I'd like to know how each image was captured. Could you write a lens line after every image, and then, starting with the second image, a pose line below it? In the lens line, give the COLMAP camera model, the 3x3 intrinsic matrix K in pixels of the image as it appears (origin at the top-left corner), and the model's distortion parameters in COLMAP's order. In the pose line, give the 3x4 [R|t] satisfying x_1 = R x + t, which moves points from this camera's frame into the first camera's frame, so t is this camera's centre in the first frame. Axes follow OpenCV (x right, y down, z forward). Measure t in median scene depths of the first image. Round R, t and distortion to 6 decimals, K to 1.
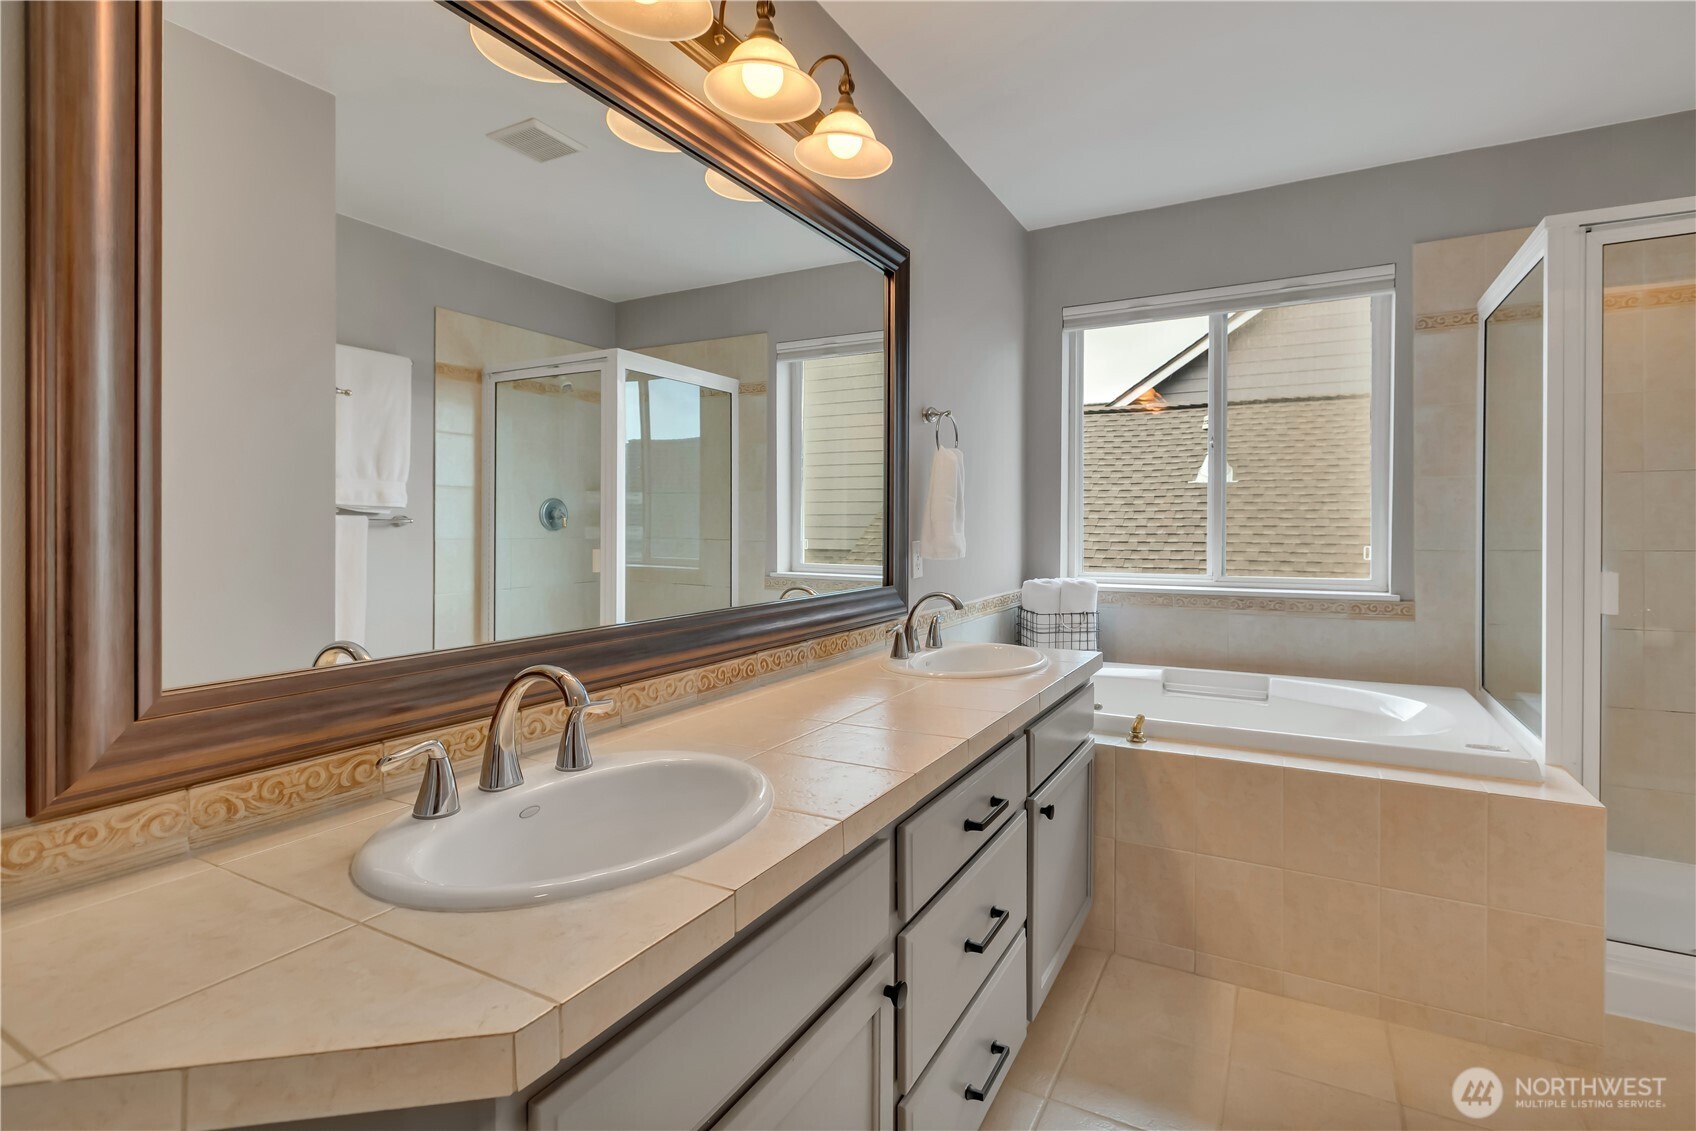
lens RADIAL K [[801.5, 0, 869.6], [0, 801.5, 538.9], [0, 0, 1]] dist [-0.003148, -0.000248]
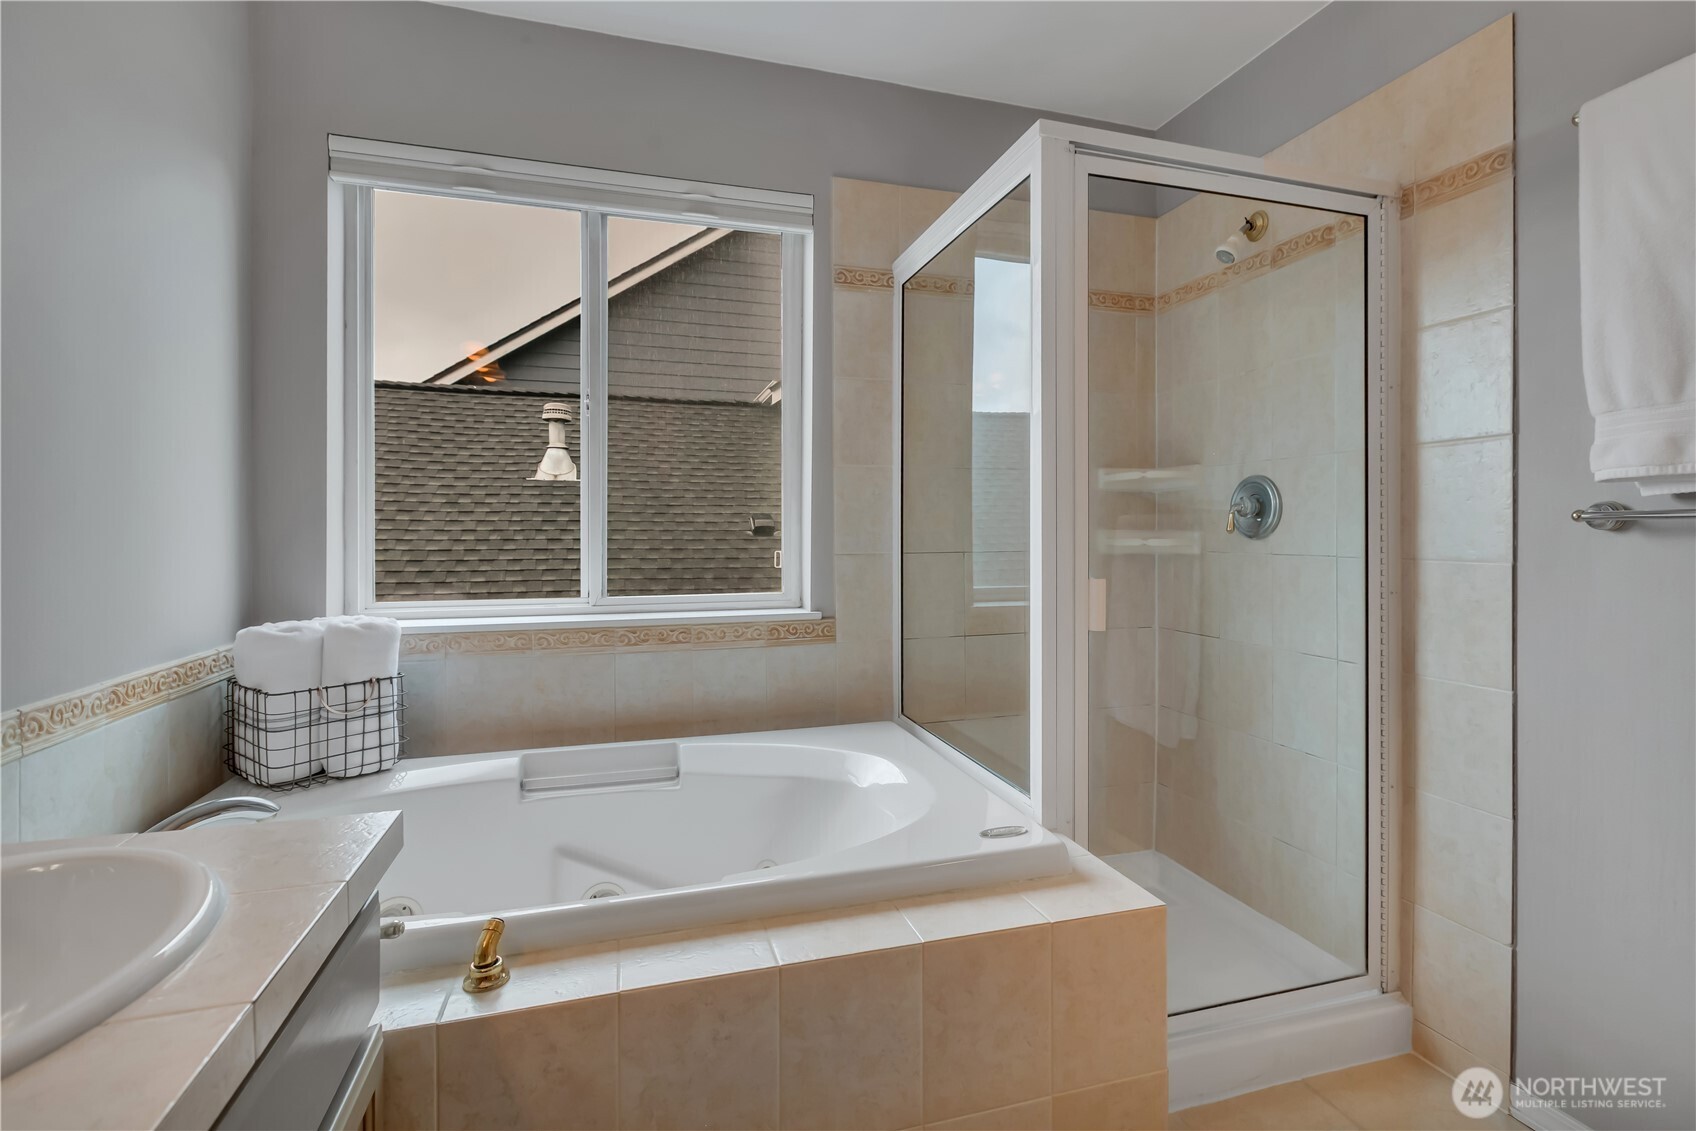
lens RADIAL K [[801.5, 0, 869.6], [0, 801.5, 538.9], [0, 0, 1]] dist [-0.003148, -0.000248]
pose [[0.700059, -0.004165, 0.714073, 0.110039], [0.010583, 0.999934, -0.004544, 0.001486], [-0.714007, 0.010738, 0.700057, 0.355504]]
